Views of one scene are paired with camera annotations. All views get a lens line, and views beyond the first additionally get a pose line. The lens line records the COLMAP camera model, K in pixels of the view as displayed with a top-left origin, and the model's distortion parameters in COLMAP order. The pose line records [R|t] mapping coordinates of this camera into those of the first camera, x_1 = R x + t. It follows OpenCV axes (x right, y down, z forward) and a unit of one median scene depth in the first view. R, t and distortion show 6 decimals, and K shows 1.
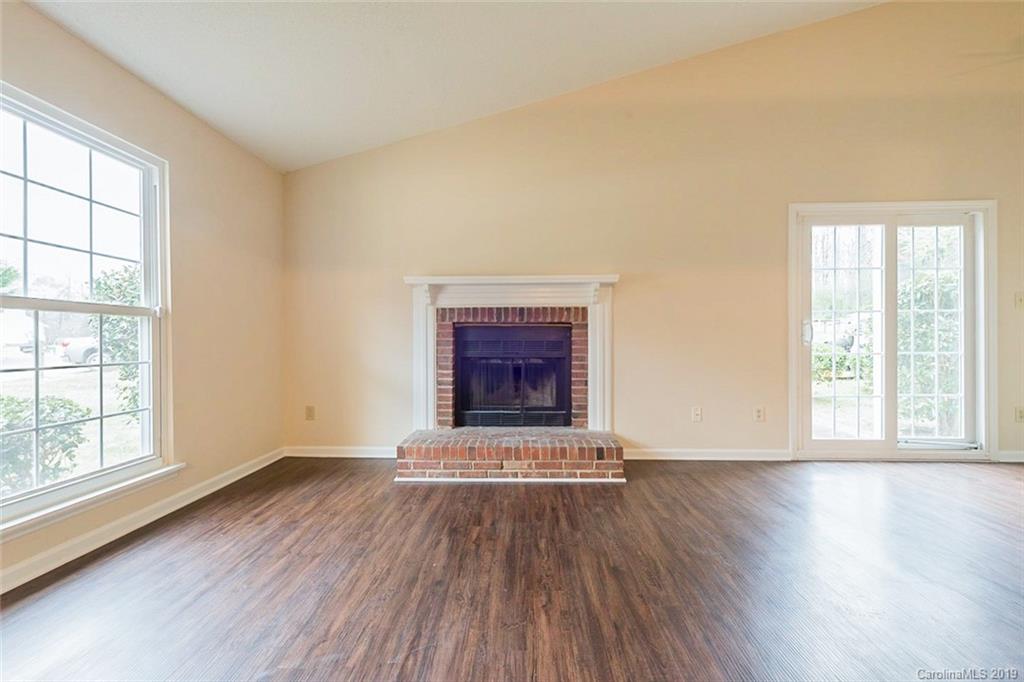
lens RADIAL K [[421.2, 0, 501.9], [0, 421.2, 340.4], [0, 0, 1]] dist [0.001672, -0.000173]
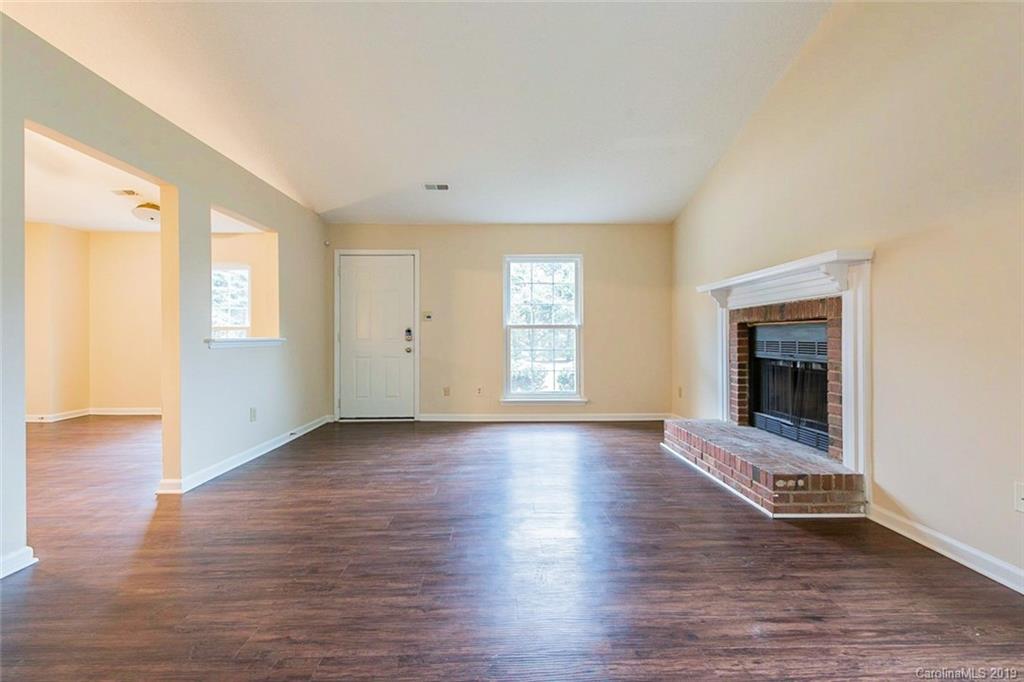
lens RADIAL K [[421.2, 0, 506.4], [0, 421.2, 341.4], [0, 0, 1]] dist [0.001672, -0.000173]
pose [[0.041060, 0.010314, -0.999103, 0.919702], [-0.008163, 0.999917, 0.009987, -0.002848], [0.999123, 0.007746, 0.041141, 0.395200]]
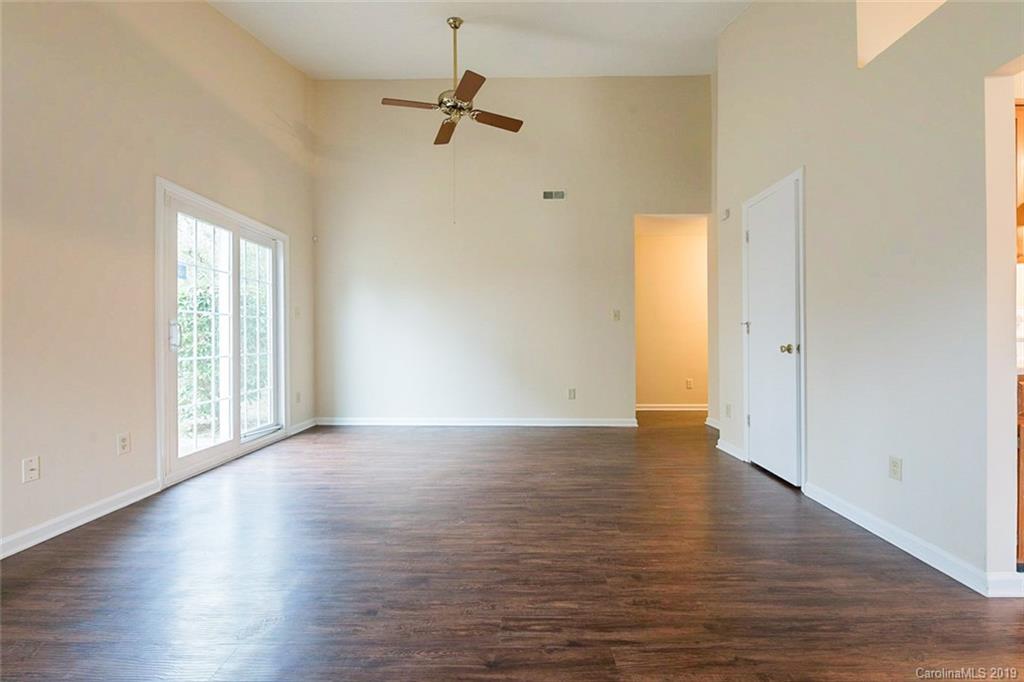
lens RADIAL K [[421.2, 0, 507.4], [0, 421.2, 338.1], [0, 0, 1]] dist [0.001672, -0.000173]
pose [[-0.017538, 0.007686, 0.999817, -0.144603], [0.015738, 0.999849, -0.007410, 0.005642], [-0.999722, 0.015605, -0.017656, 0.337117]]
